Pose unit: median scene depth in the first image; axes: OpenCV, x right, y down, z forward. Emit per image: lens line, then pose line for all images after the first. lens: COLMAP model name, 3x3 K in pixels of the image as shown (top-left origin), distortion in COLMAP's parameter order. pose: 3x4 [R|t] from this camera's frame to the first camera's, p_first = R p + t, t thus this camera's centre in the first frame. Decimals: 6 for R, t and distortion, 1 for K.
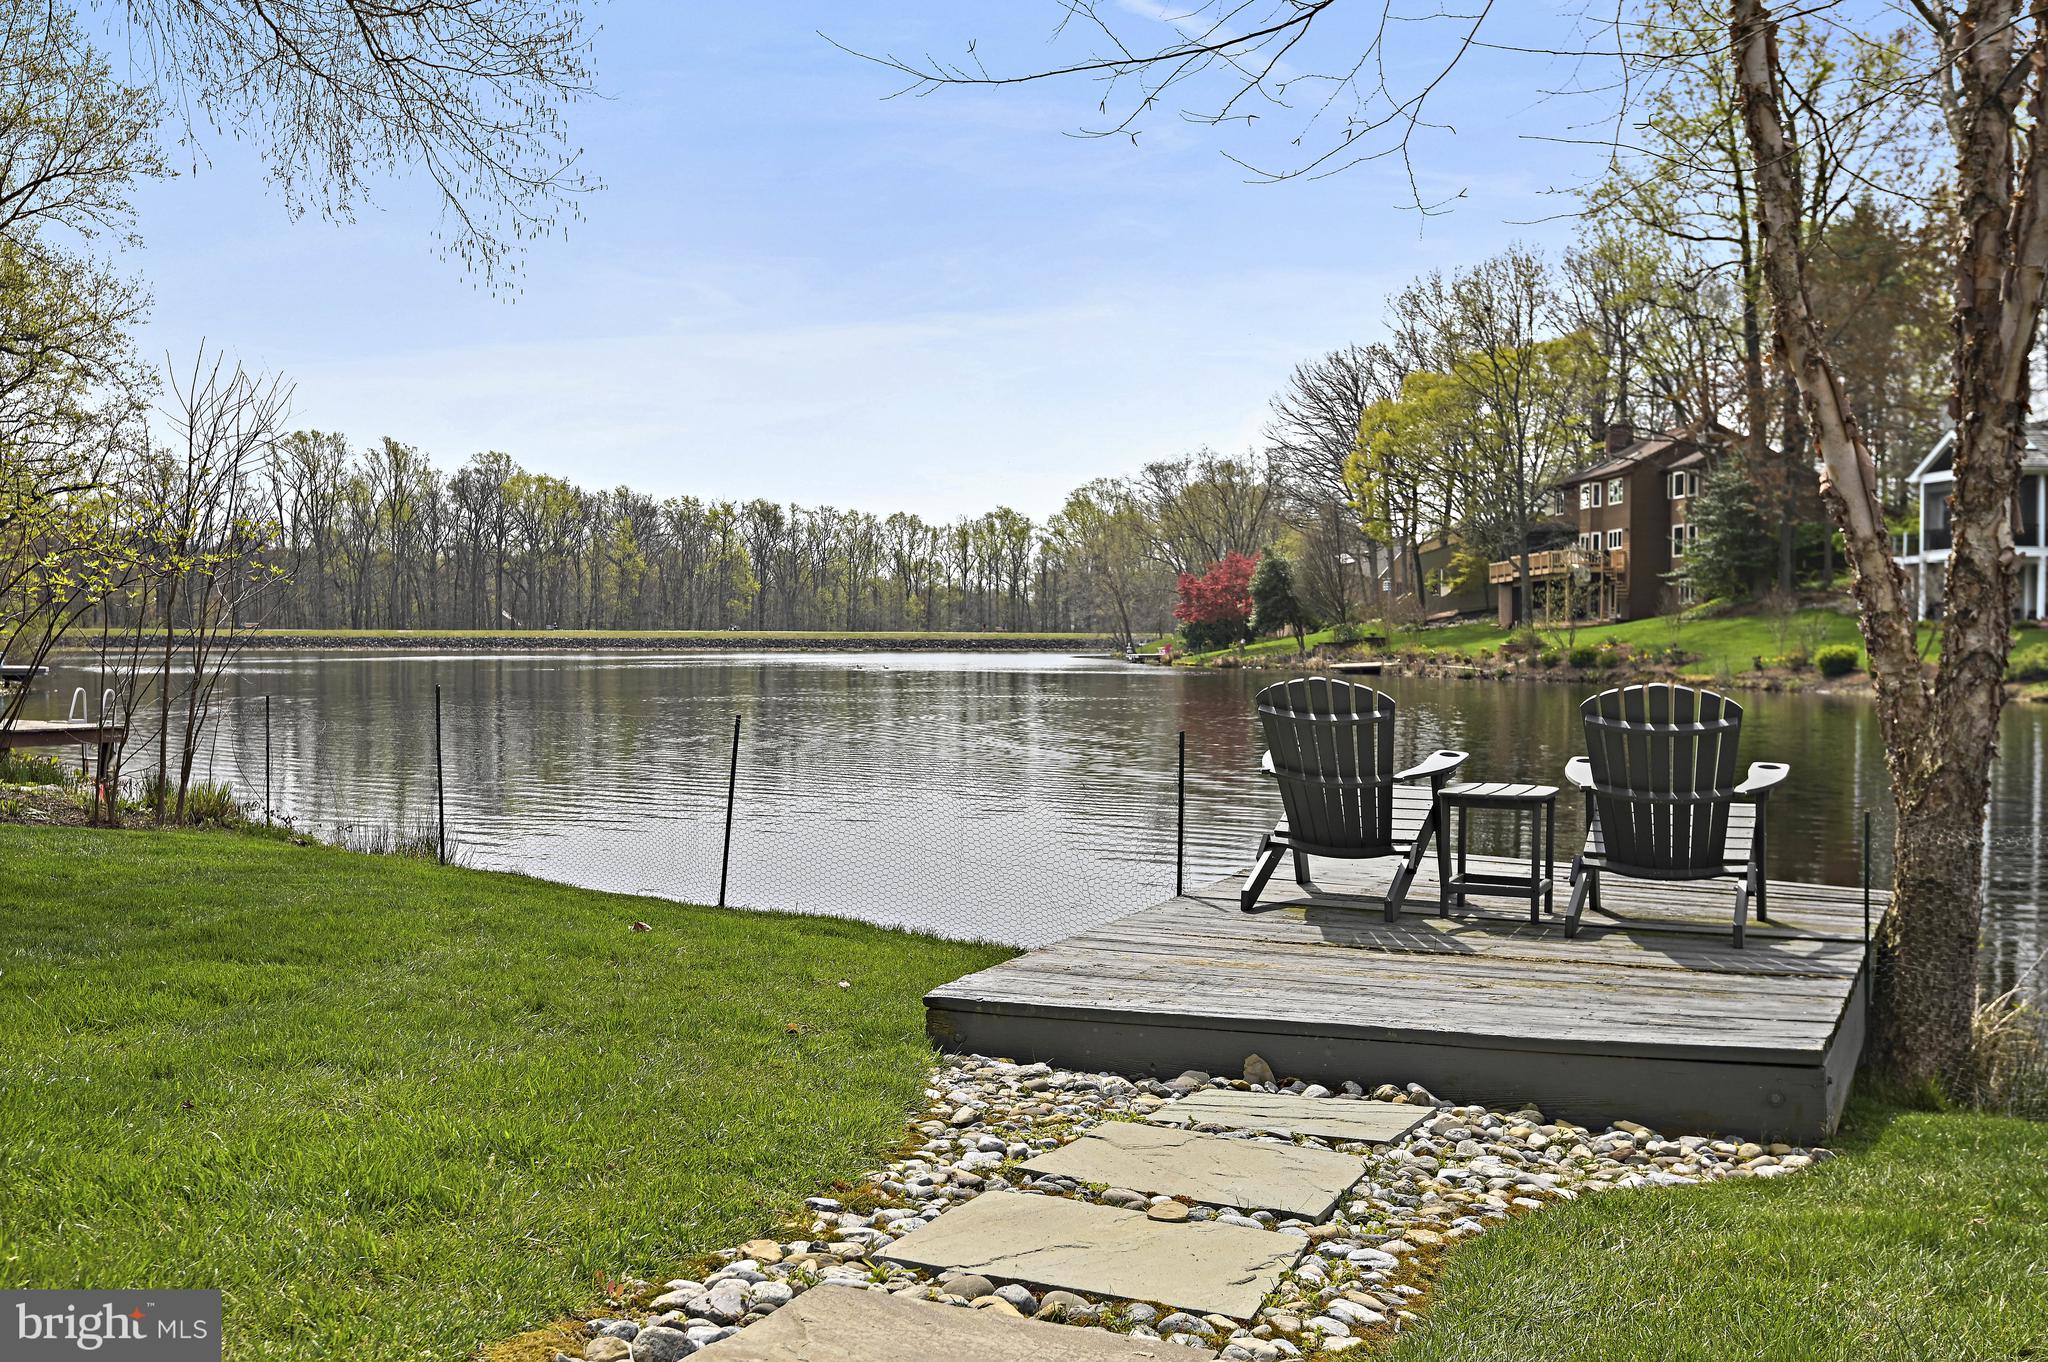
lens RADIAL K [[1911.3, 0, 1024.0], [0, 1911.3, 681.0], [0, 0, 1]] dist [-0.003218, -0.002123]
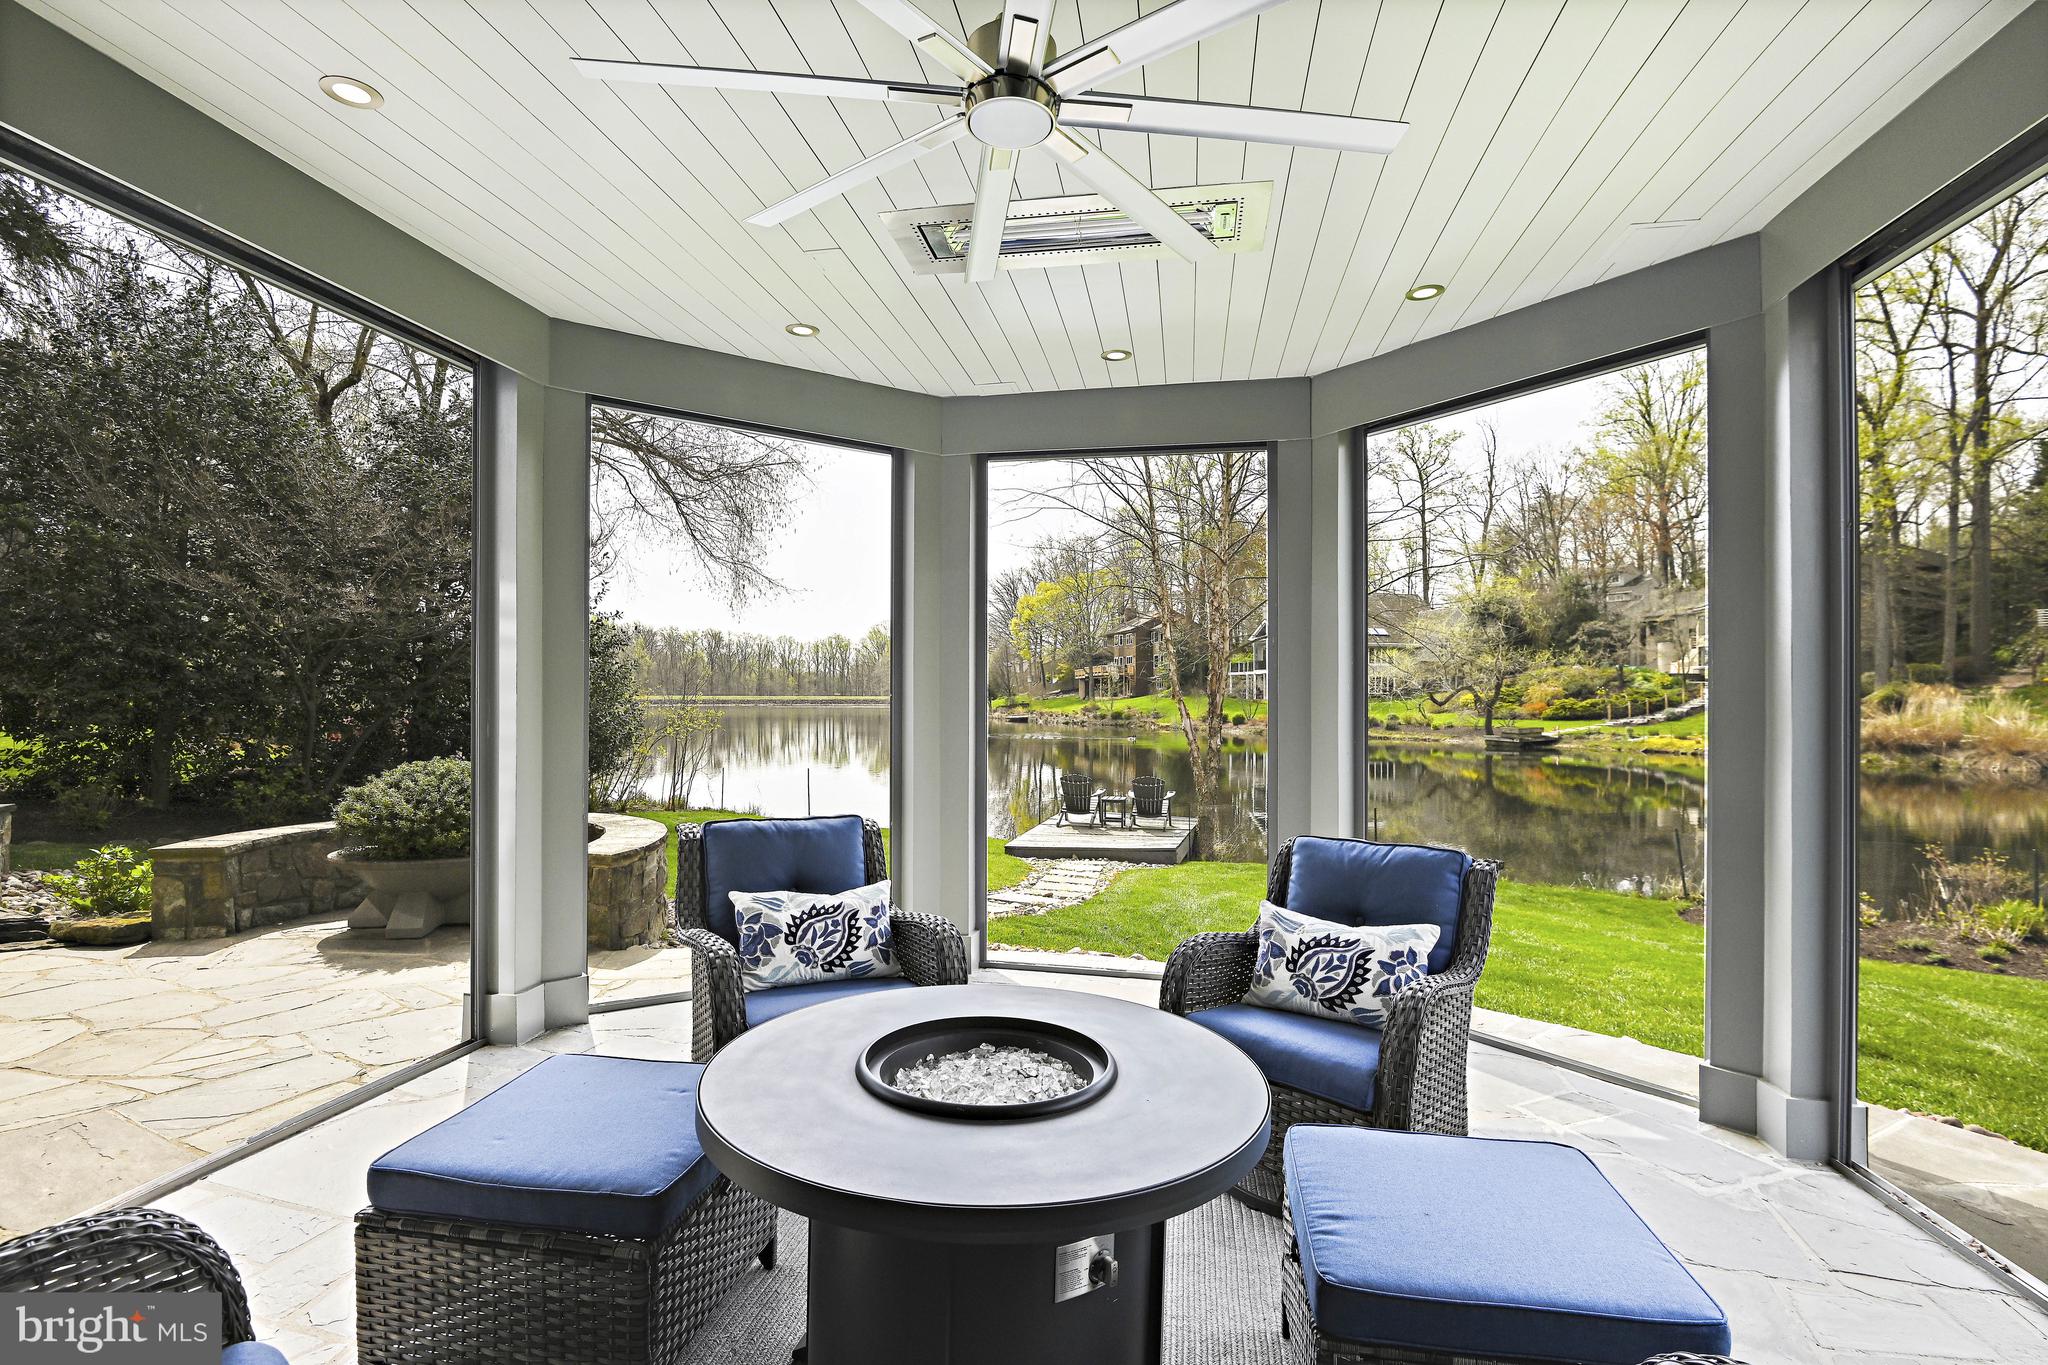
lens RADIAL K [[951.8, 0, 1024.0], [0, 951.8, 682.5], [0, 0, 1]] dist [-0.020834, 0.000022]
pose [[0.981930, 0.000946, 0.189242, -0.028623], [0.005850, 0.999358, -0.035348, -0.010301], [-0.189154, 0.035816, 0.981294, -0.087156]]
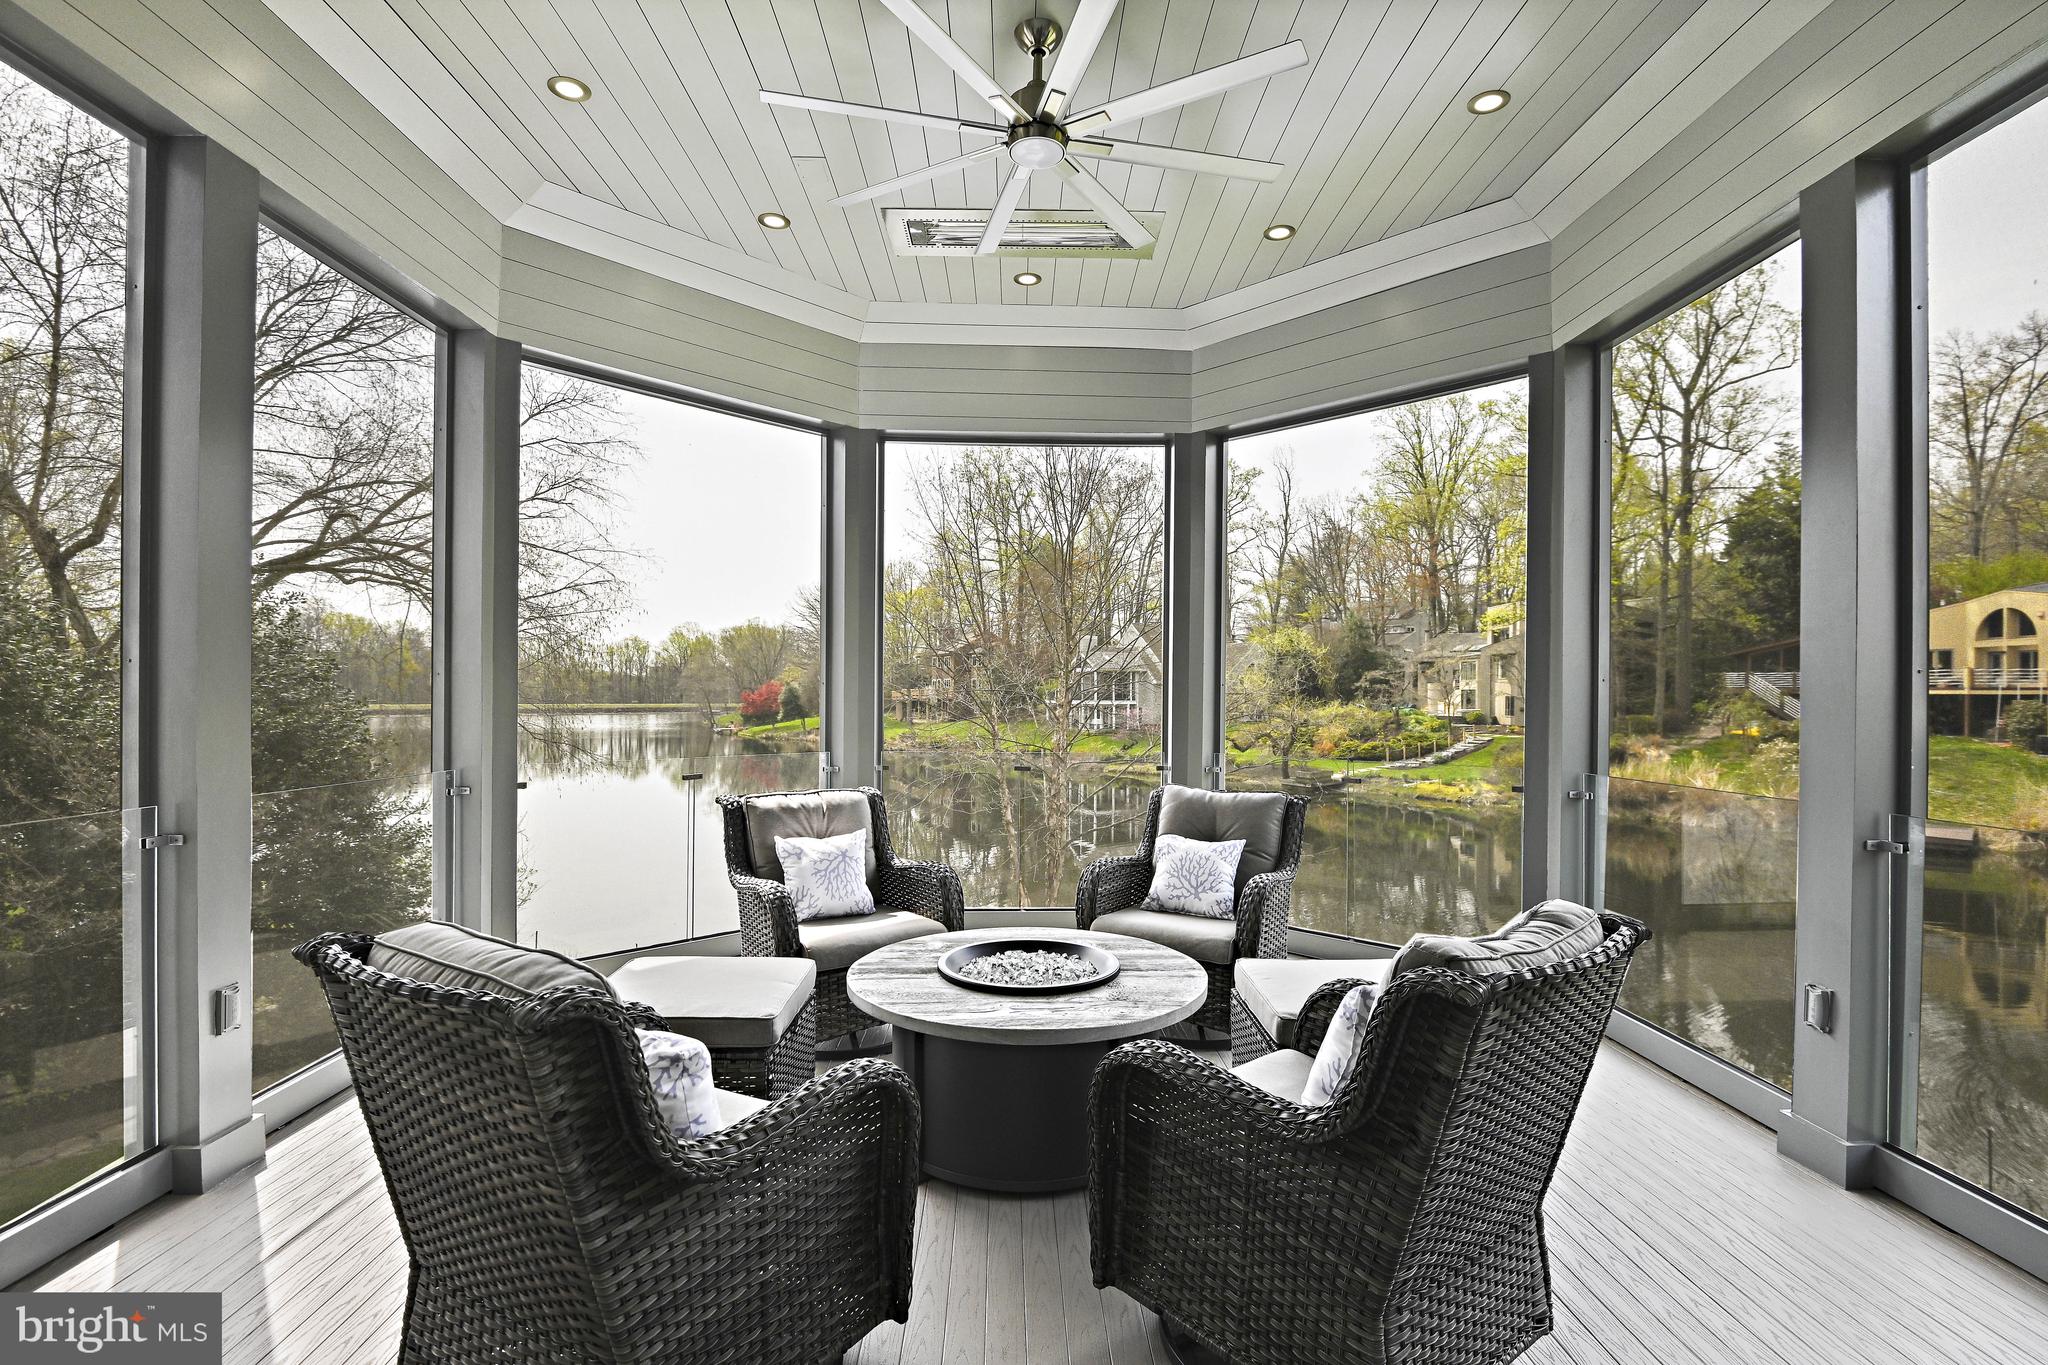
lens RADIAL K [[957.5, 0, 1024.0], [0, 957.5, 682.5], [0, 0, 1]] dist [-0.002763, -0.009977]
pose [[0.926810, 0.003996, 0.375510, -0.035853], [0.008485, 0.999465, -0.031577, -0.043949], [-0.375435, 0.032453, 0.926280, -0.092866]]
